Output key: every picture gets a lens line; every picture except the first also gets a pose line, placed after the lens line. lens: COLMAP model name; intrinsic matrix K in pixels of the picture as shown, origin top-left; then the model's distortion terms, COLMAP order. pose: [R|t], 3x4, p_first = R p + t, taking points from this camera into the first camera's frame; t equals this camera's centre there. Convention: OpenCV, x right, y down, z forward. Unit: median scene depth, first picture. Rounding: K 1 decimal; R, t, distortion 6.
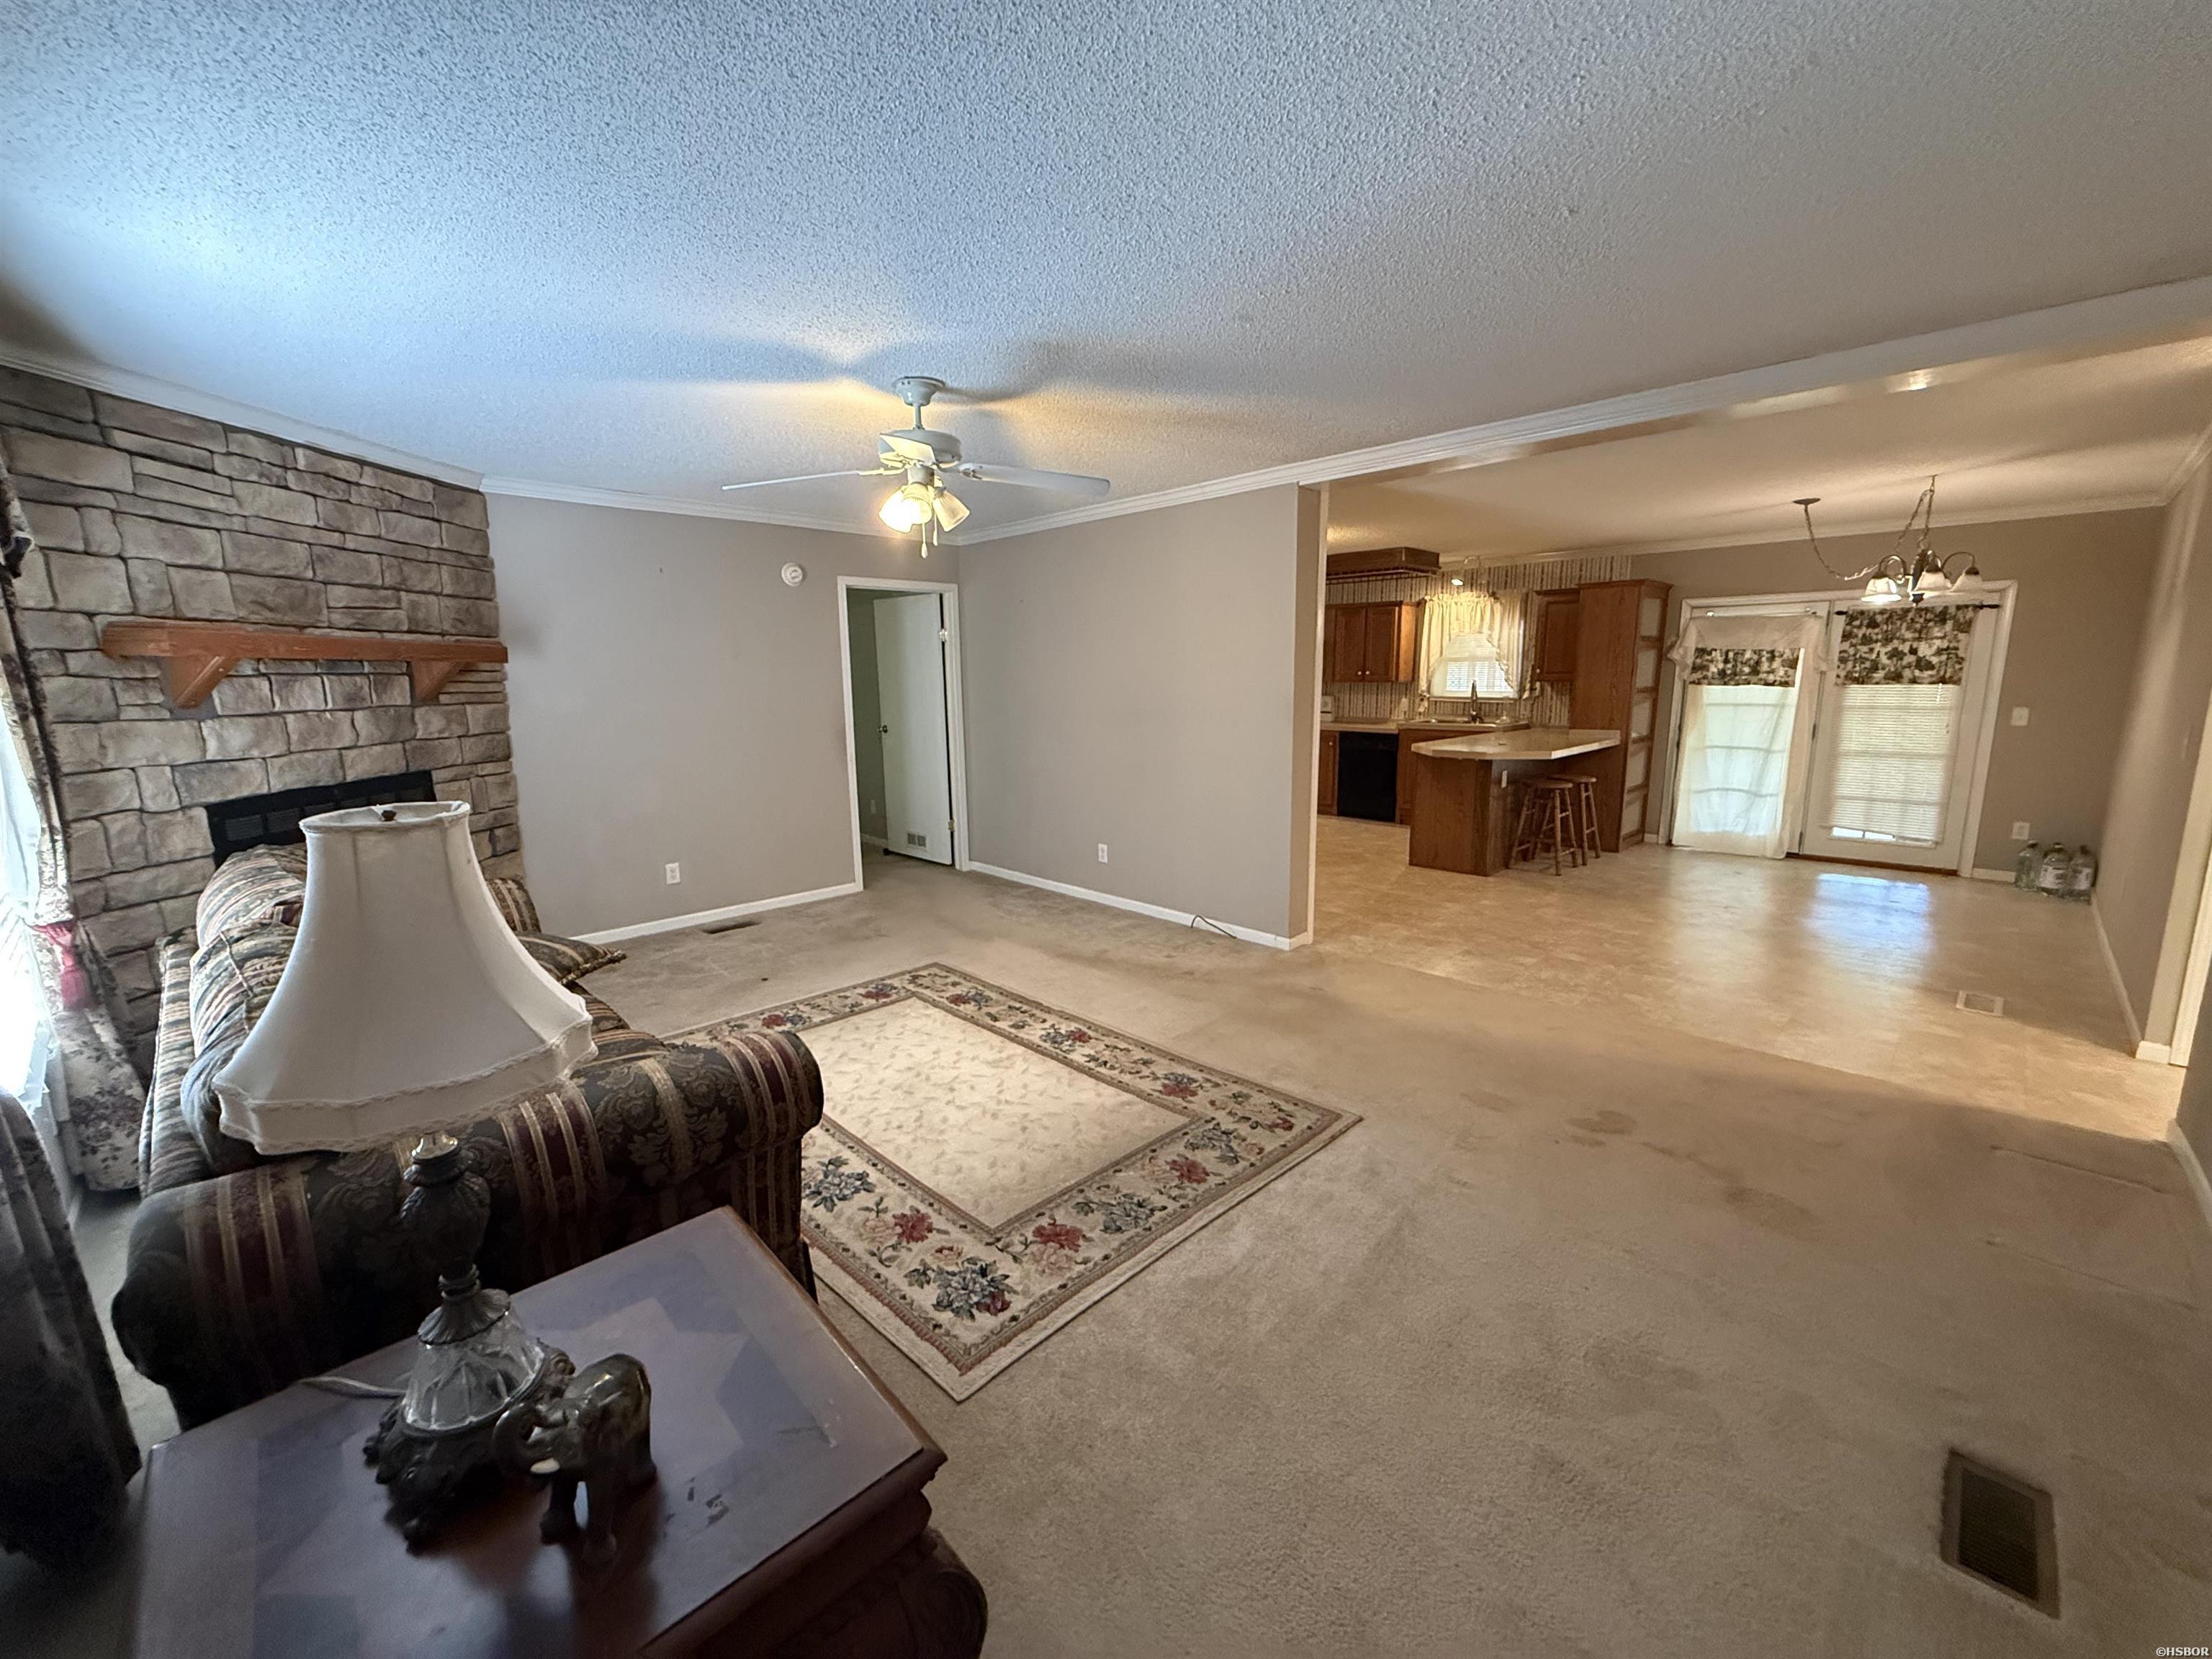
lens RADIAL K [[885.8, 0, 1106.0], [0, 885.8, 829.5], [0, 0, 1]] dist [0.000776, -0.000106]
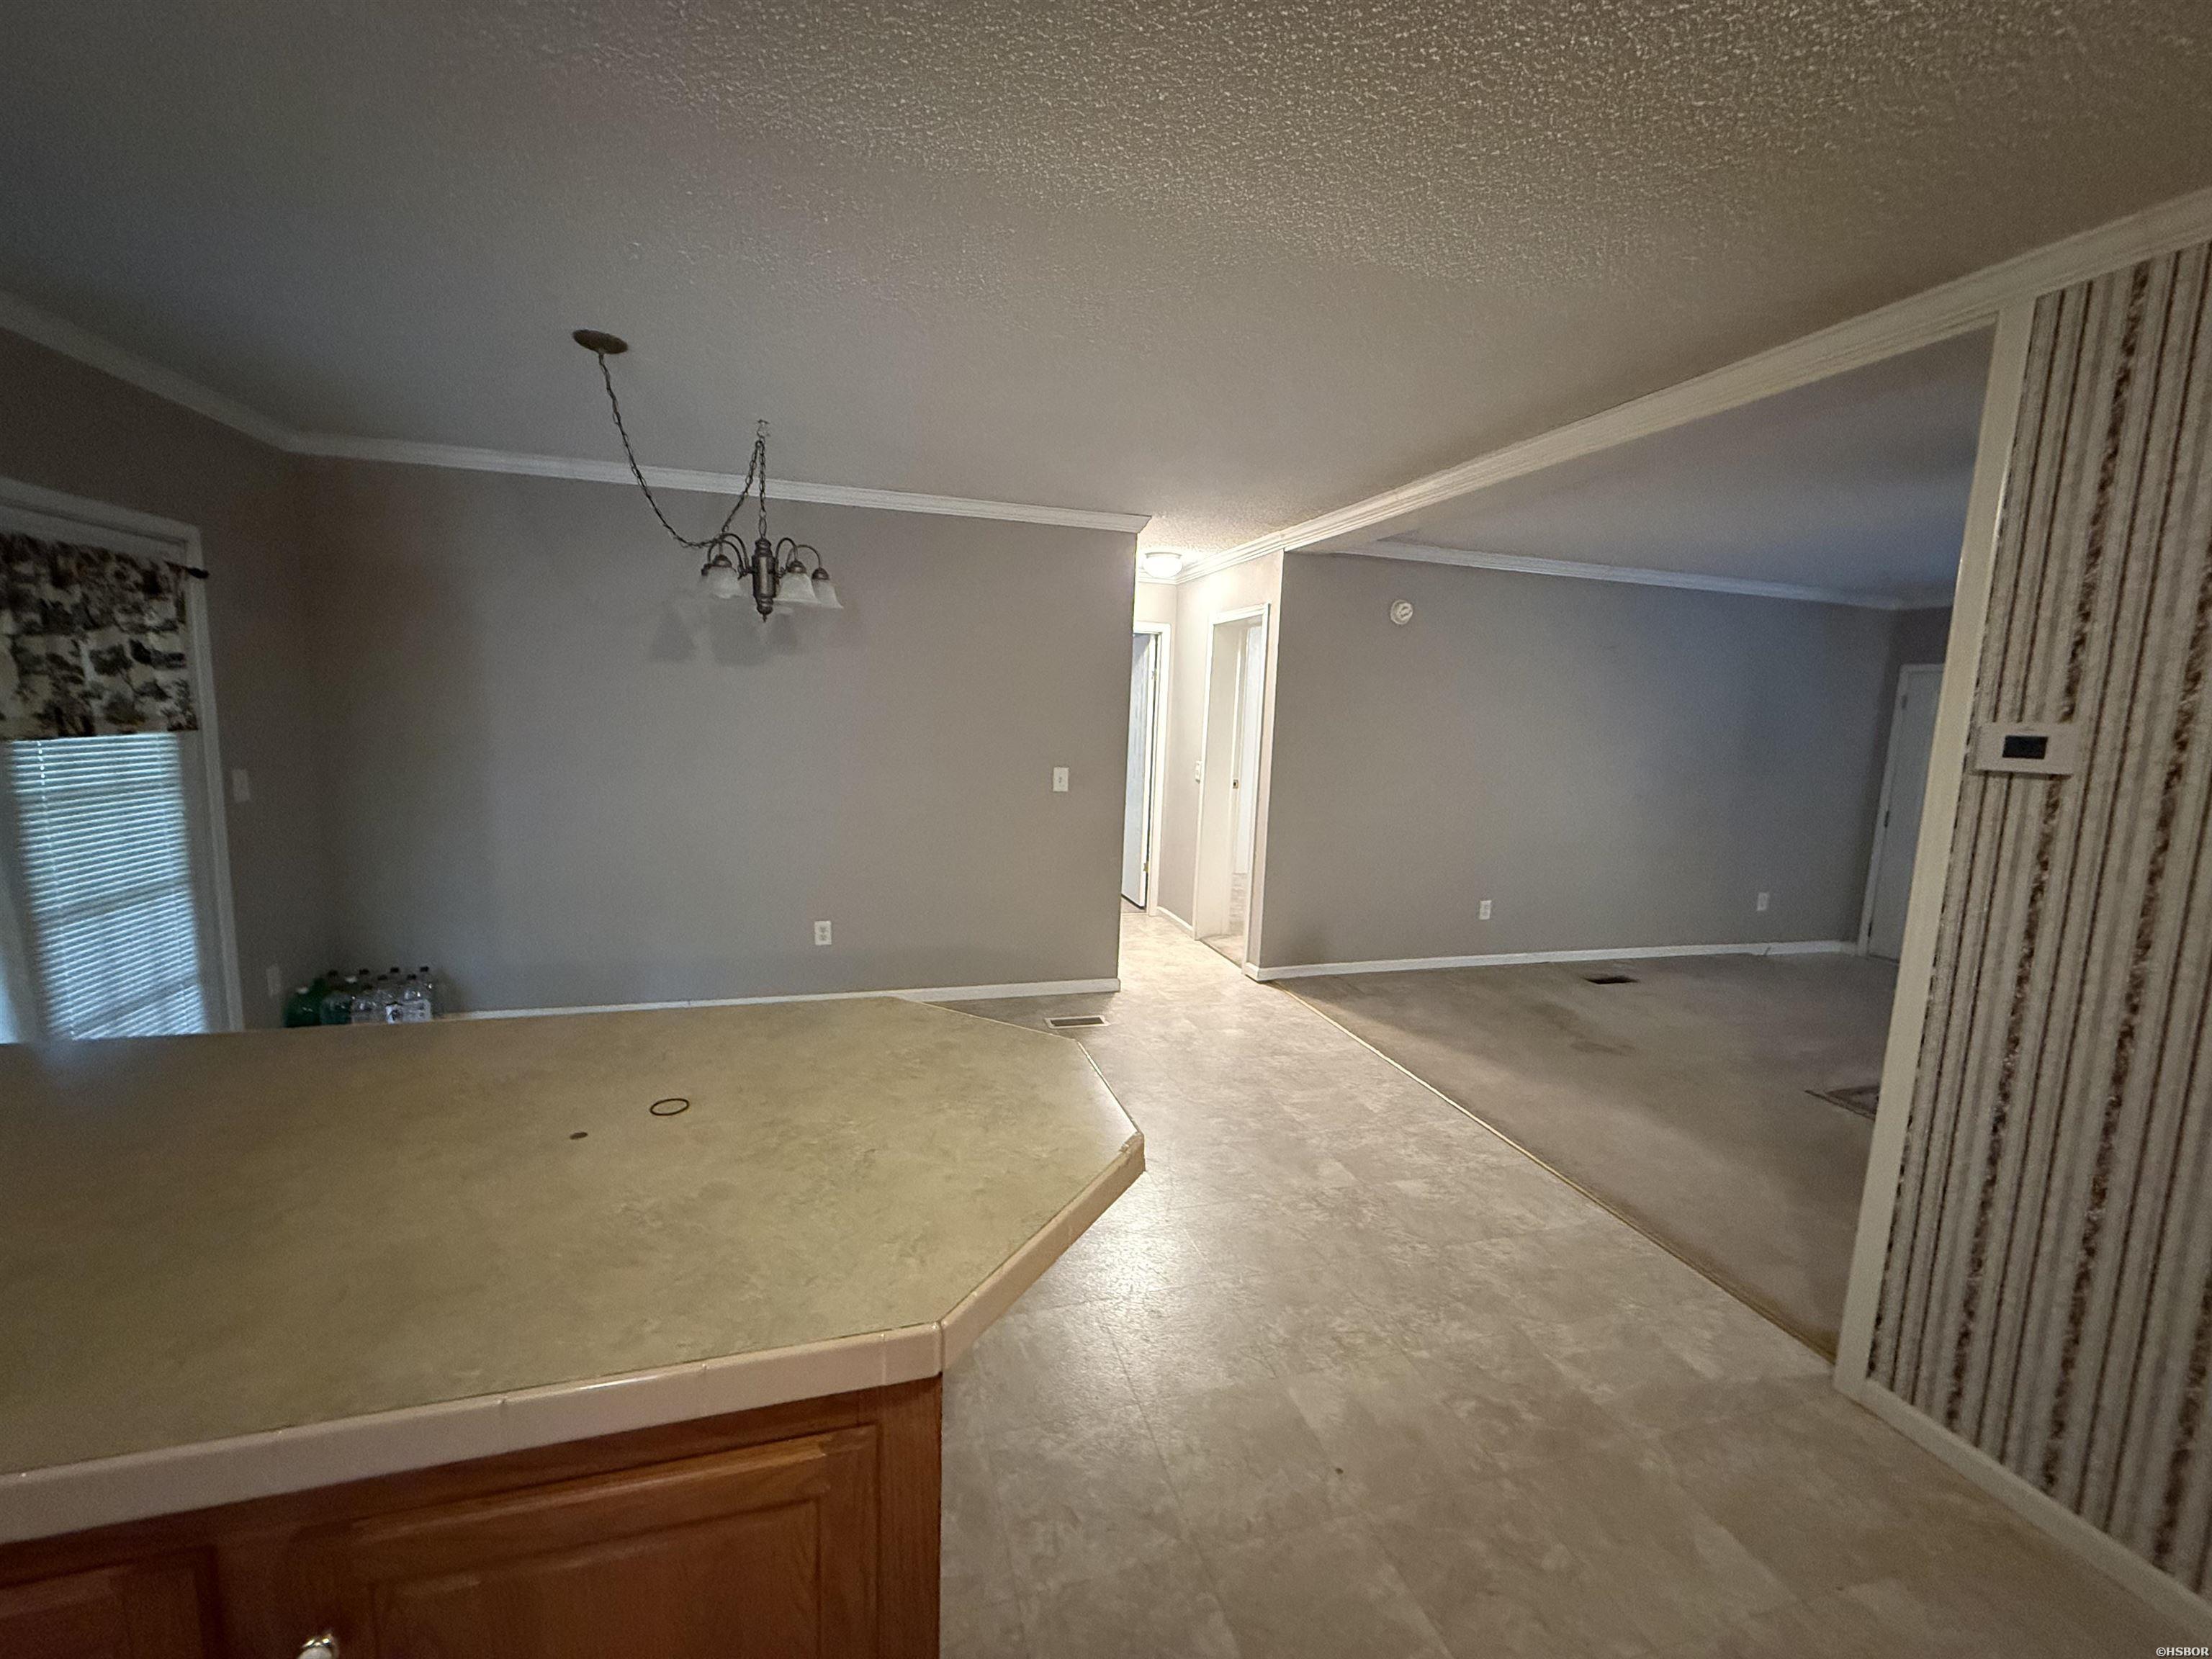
lens RADIAL K [[885.8, 0, 1106.0], [0, 885.8, 829.5], [0, 0, 1]] dist [0.000776, -0.000106]
pose [[-0.879426, -0.082137, 0.468896, 0.266636], [0.060750, 0.957584, 0.281679, -0.195052], [-0.472143, 0.276201, -0.837134, 1.061255]]
